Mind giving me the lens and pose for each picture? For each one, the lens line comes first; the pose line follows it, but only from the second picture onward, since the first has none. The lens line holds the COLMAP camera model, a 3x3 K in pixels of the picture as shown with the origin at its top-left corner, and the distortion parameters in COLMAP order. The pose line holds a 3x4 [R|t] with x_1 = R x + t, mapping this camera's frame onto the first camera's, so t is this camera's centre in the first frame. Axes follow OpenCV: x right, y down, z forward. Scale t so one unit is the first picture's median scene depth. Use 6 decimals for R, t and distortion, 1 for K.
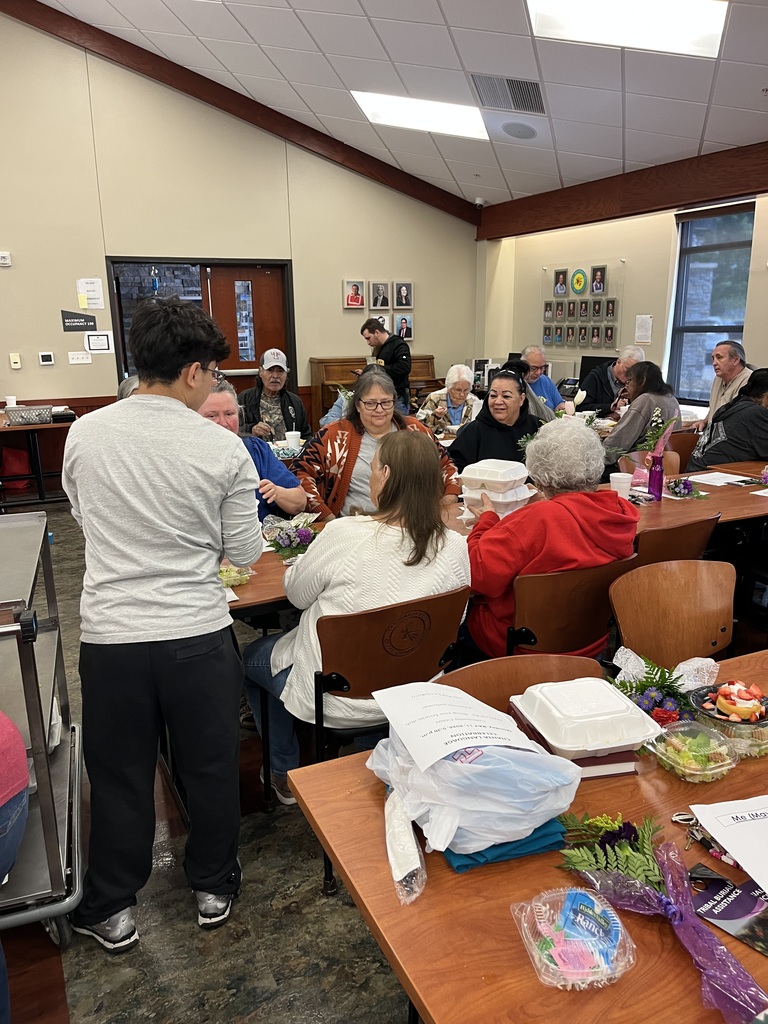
lens RADIAL K [[786.9, 0, 377.8], [0, 786.9, 520.5], [0, 0, 1]] dist [0.026480, -0.010274]
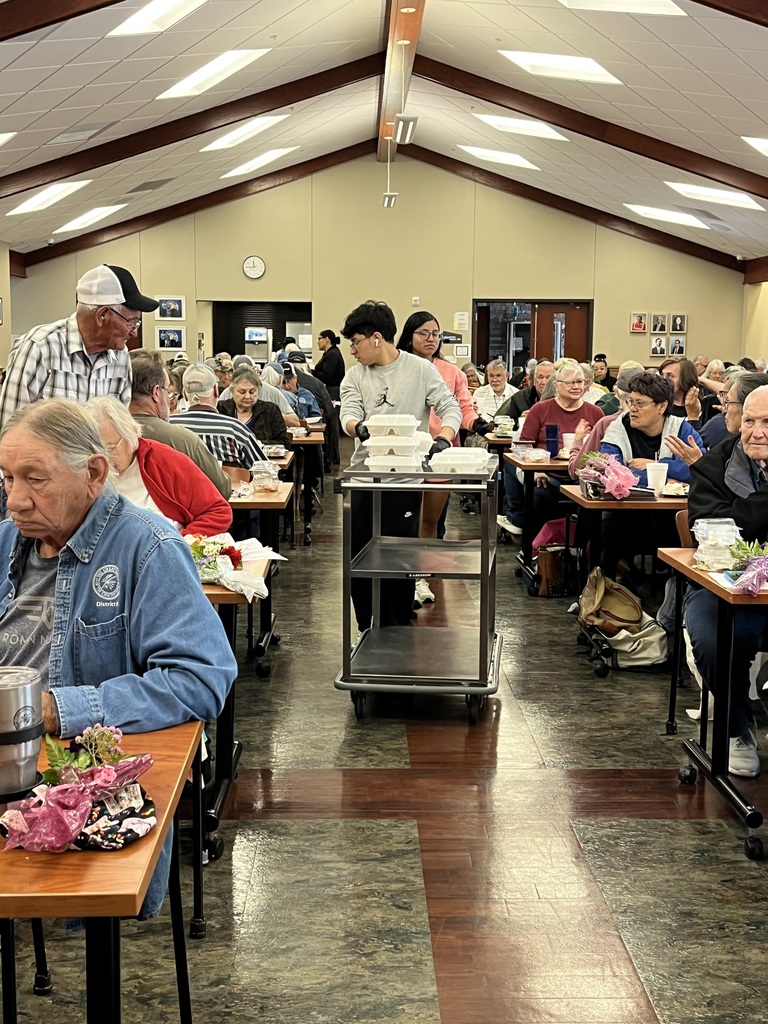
lens RADIAL K [[1314.6, 0, 383.4], [0, 1314.6, 513.2], [0, 0, 1]] dist [0.016019, 0.000000]
pose [[0.914796, 0.070655, -0.397688, 0.525877], [-0.119953, 0.987685, -0.100450, 0.348712], [0.385693, 0.139595, 0.912005, -1.303643]]
